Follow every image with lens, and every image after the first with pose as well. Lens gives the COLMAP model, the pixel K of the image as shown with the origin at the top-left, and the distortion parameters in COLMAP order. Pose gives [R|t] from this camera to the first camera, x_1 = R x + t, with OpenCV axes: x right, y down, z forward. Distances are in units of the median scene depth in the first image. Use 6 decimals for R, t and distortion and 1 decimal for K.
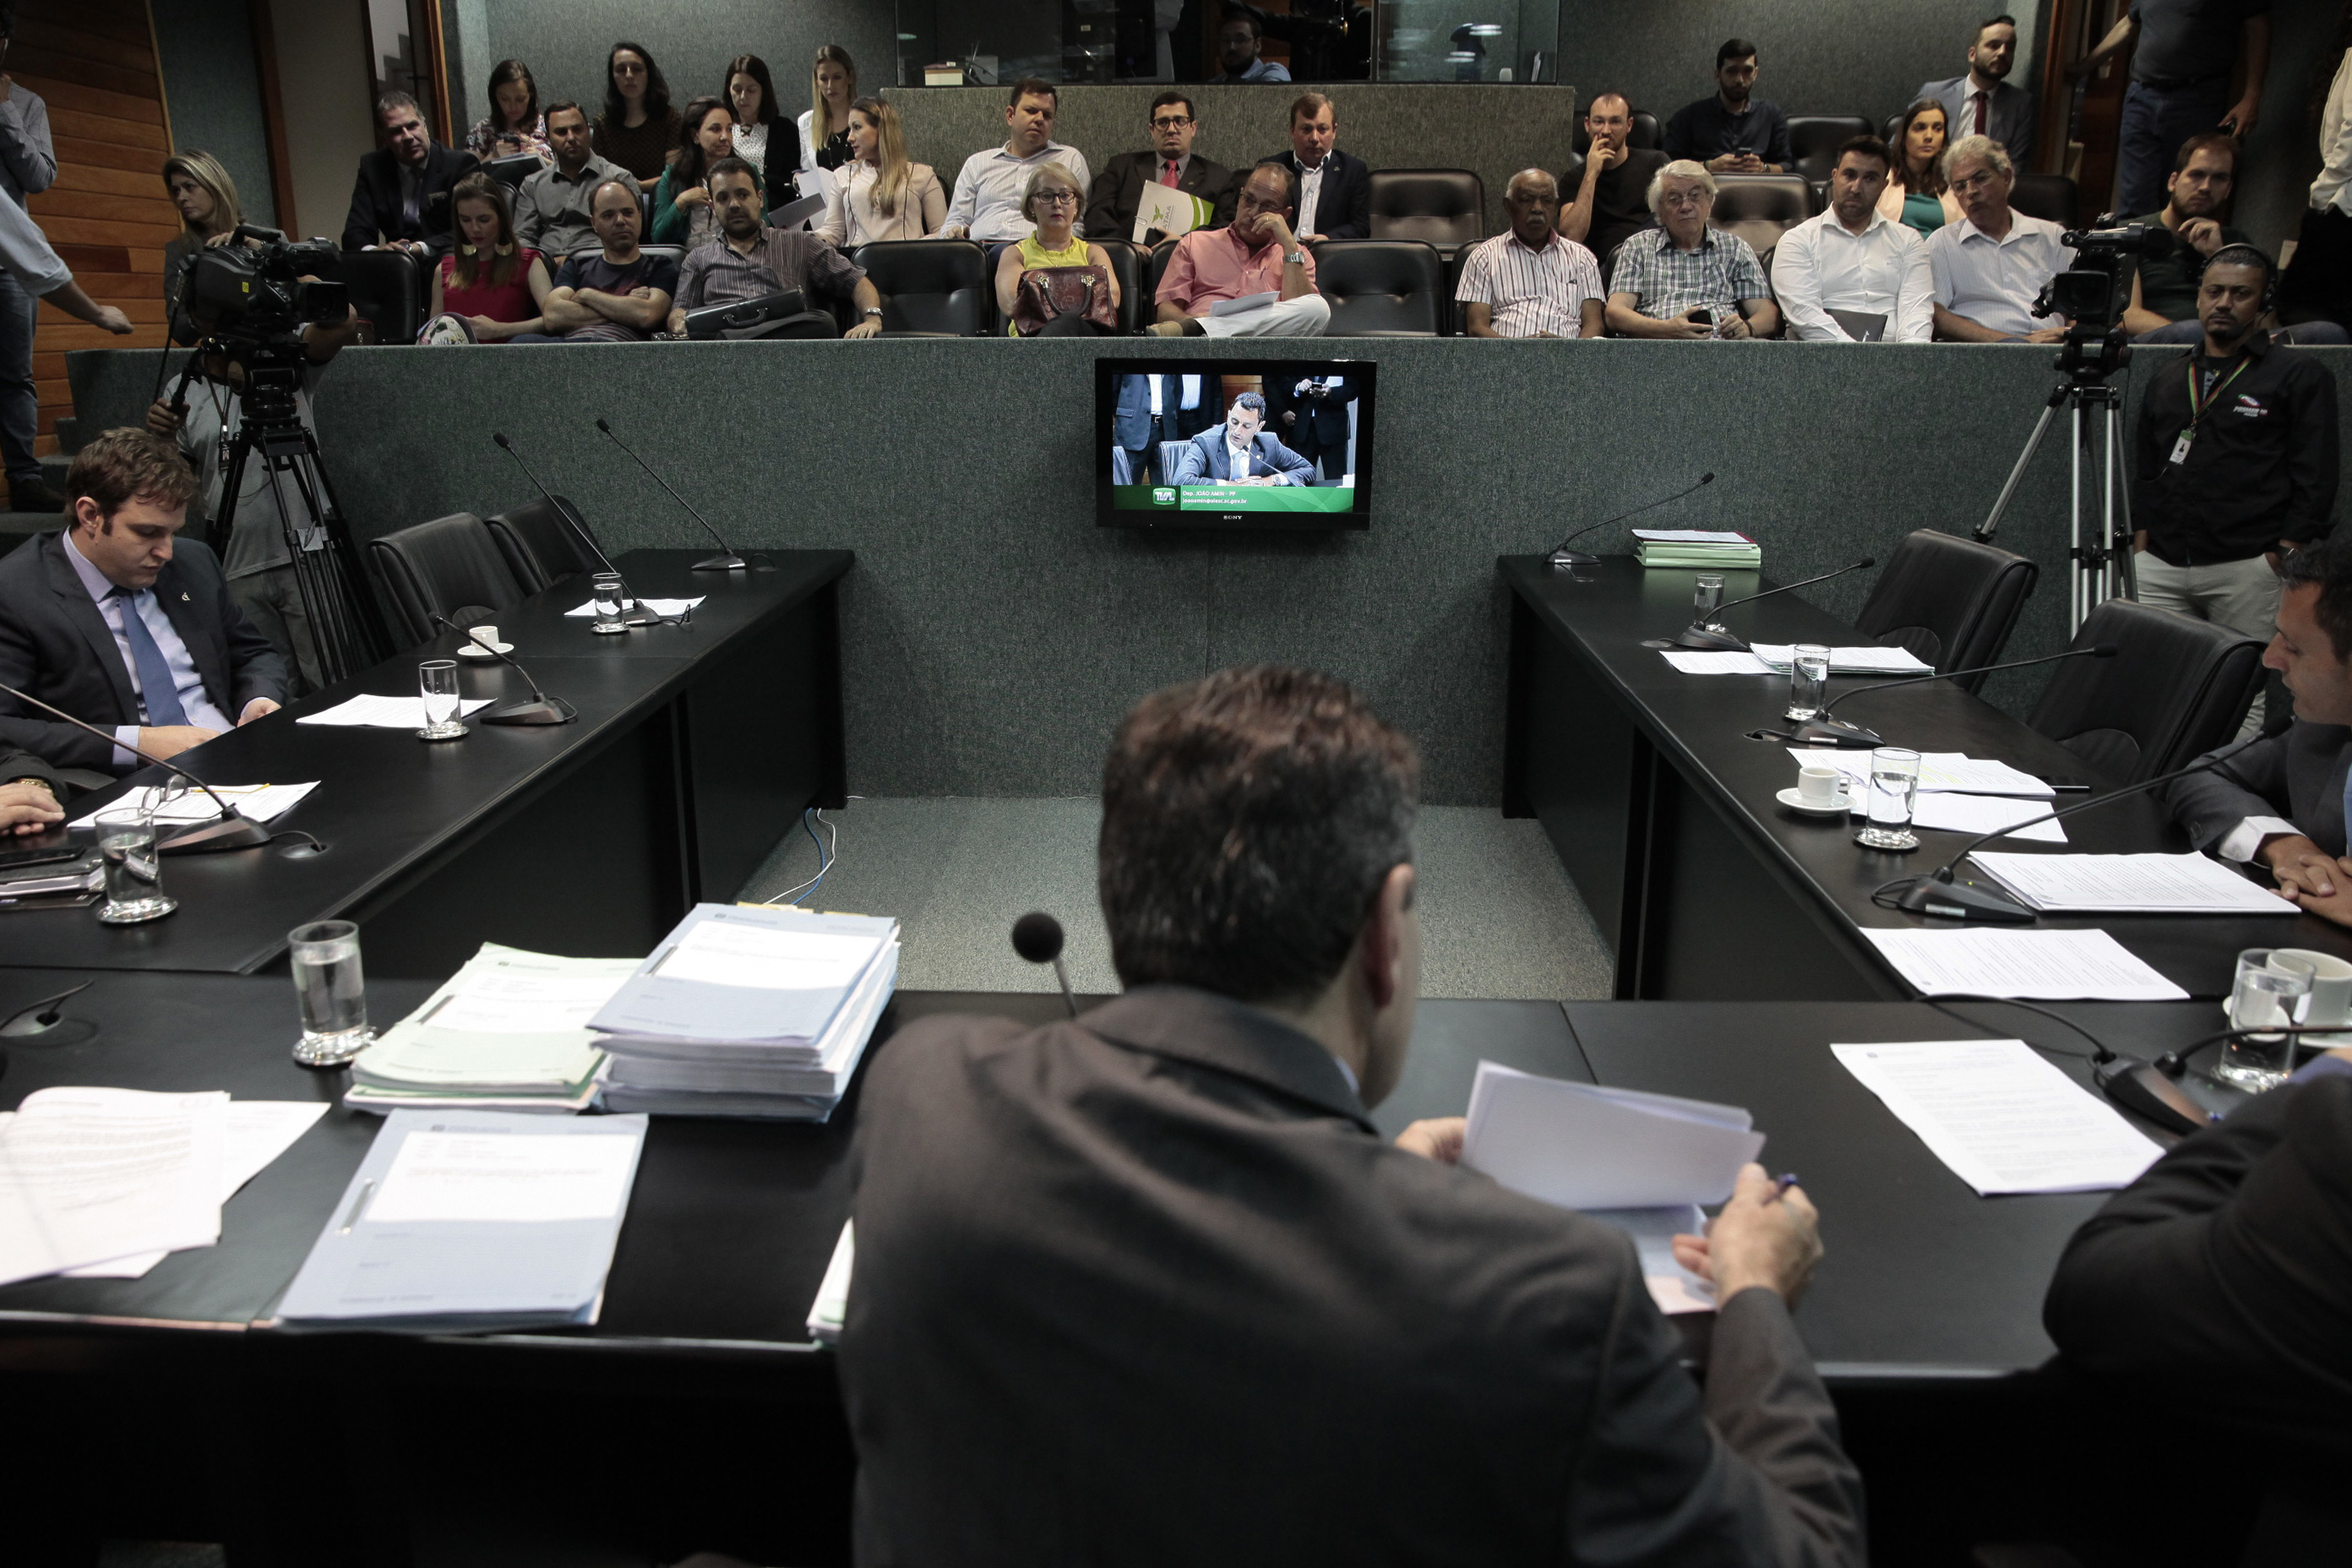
lens RADIAL K [[1691.8, 0, 1150.4], [0, 1691.8, 788.6], [0, 0, 1]] dist [-0.108491, 0.091777]
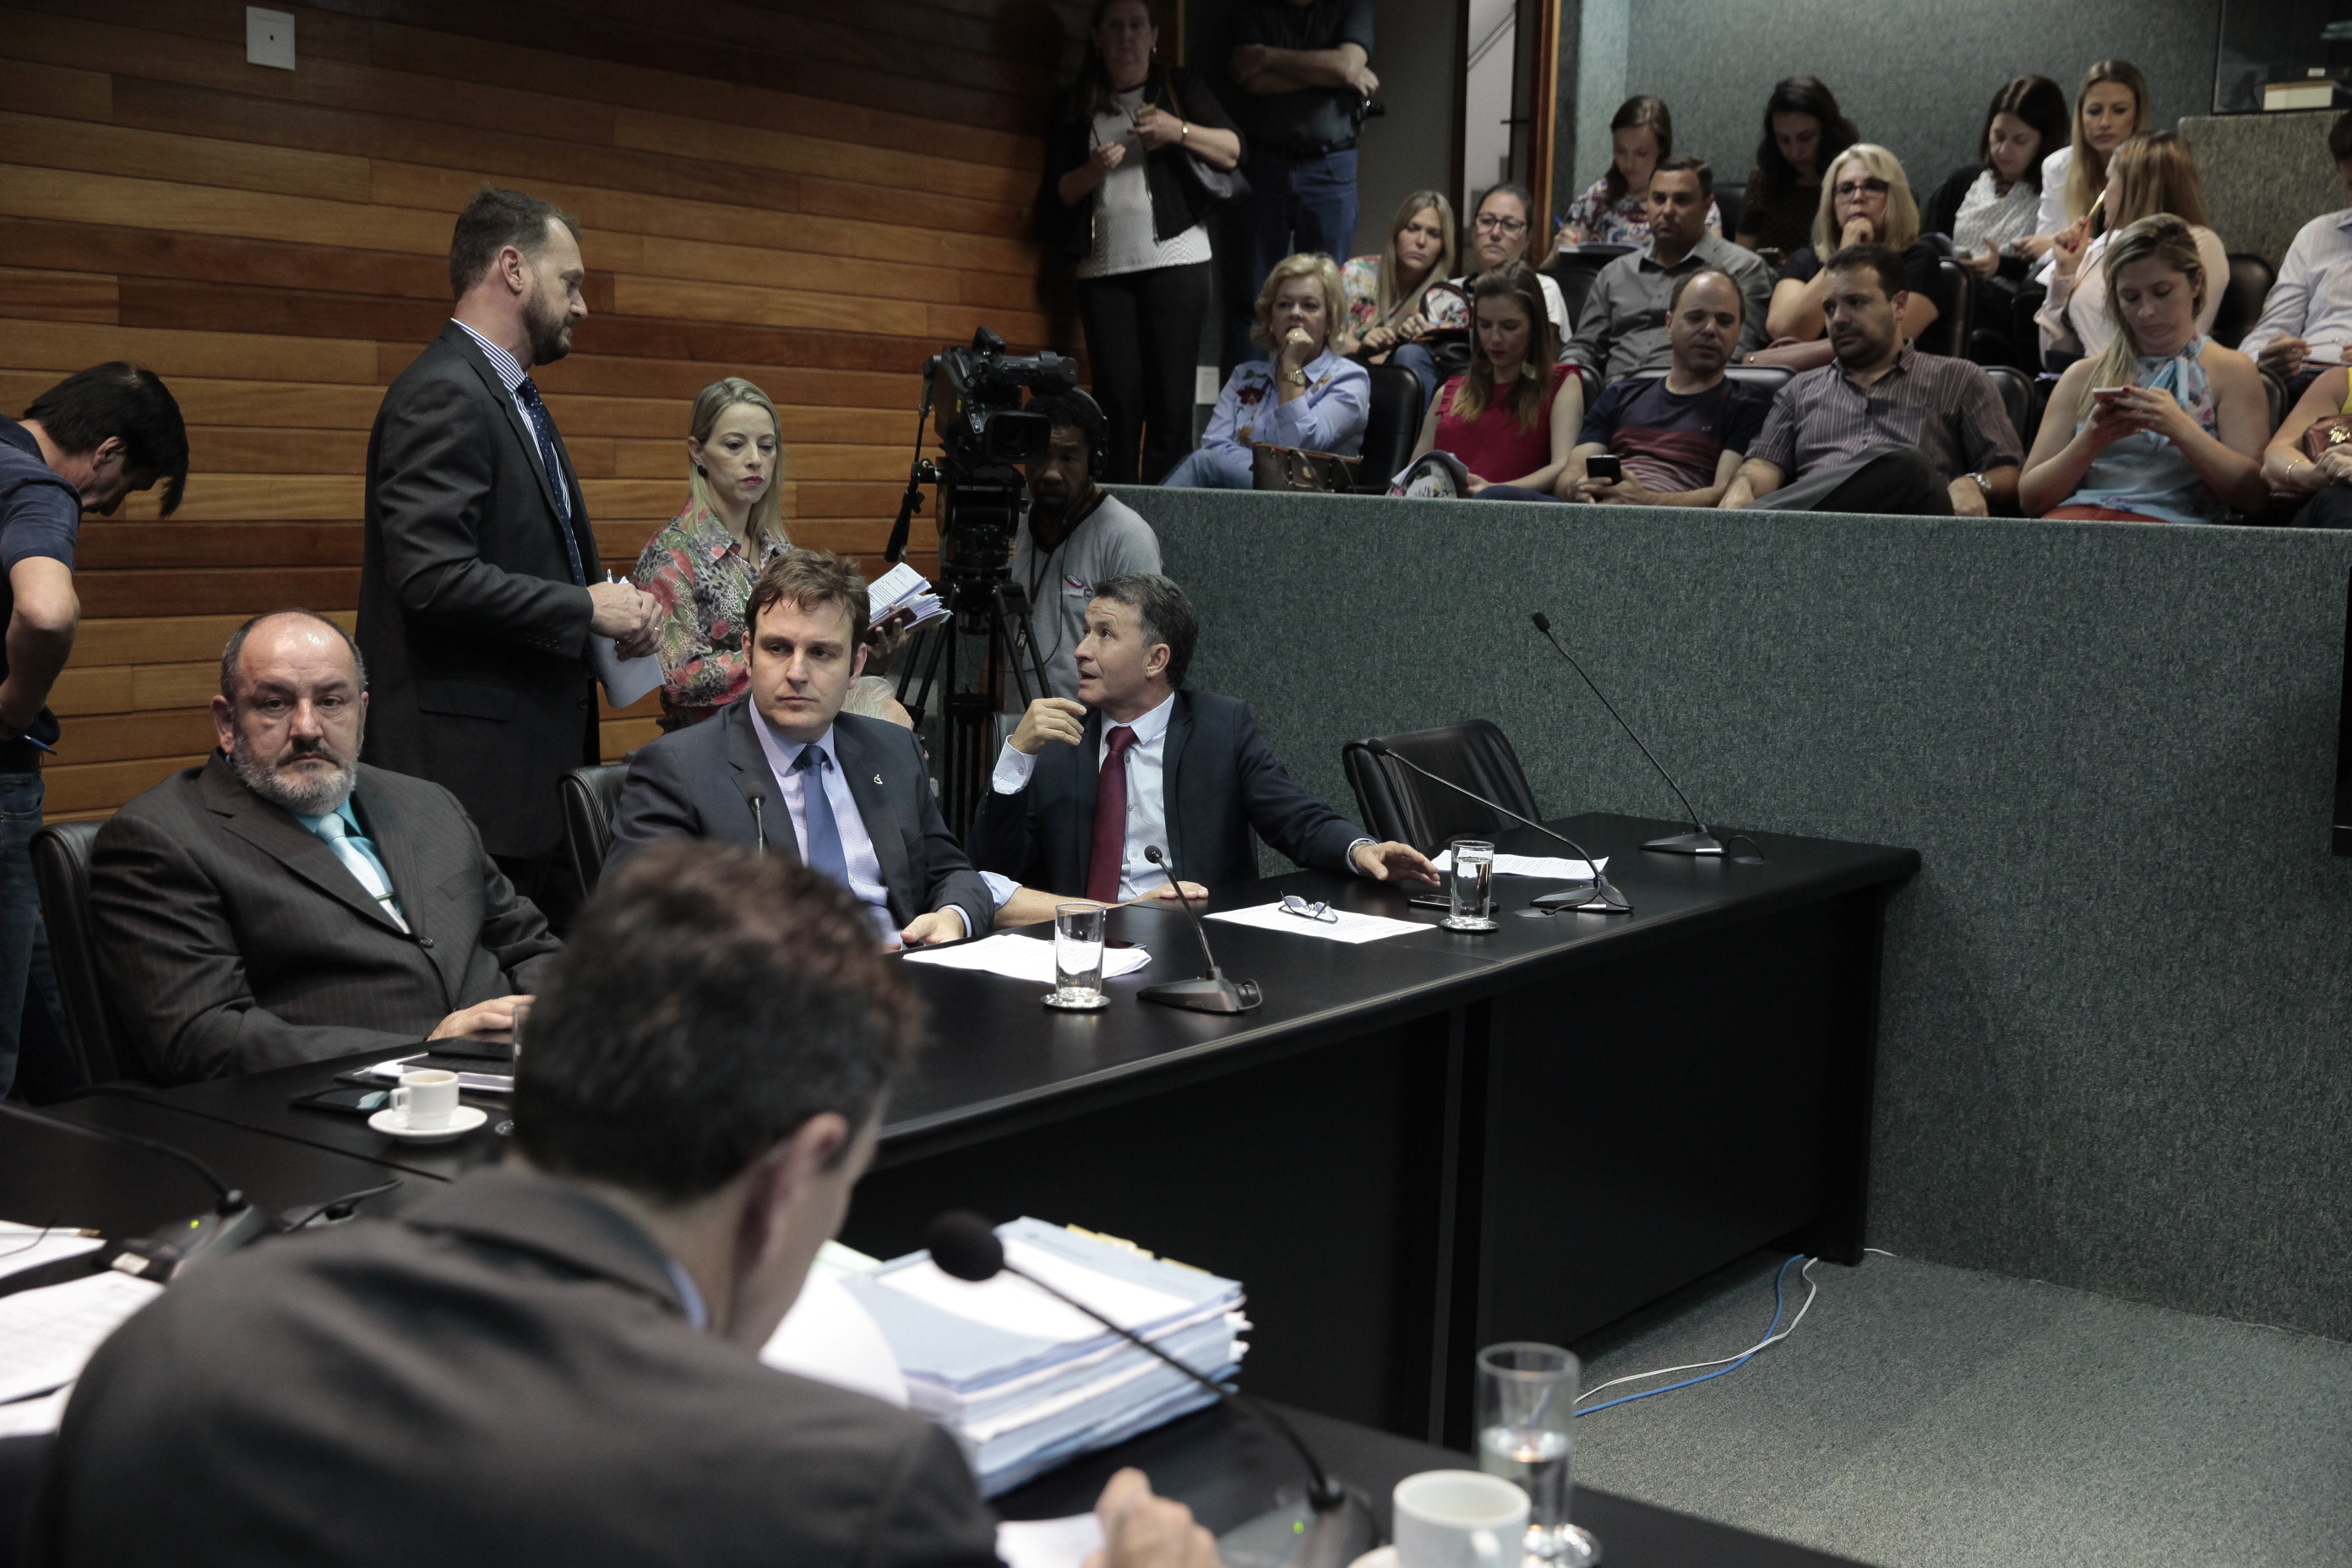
lens RADIAL K [[2844.2, 0, 1176.0], [0, 2844.2, 784.0], [0, 0, 1]] dist [0.038115, 0.110902]
pose [[0.831864, 0.091026, -0.547464, 0.169370], [-0.183163, 0.976215, -0.116001, 0.006615], [0.523883, 0.196772, 0.828750, -0.020110]]
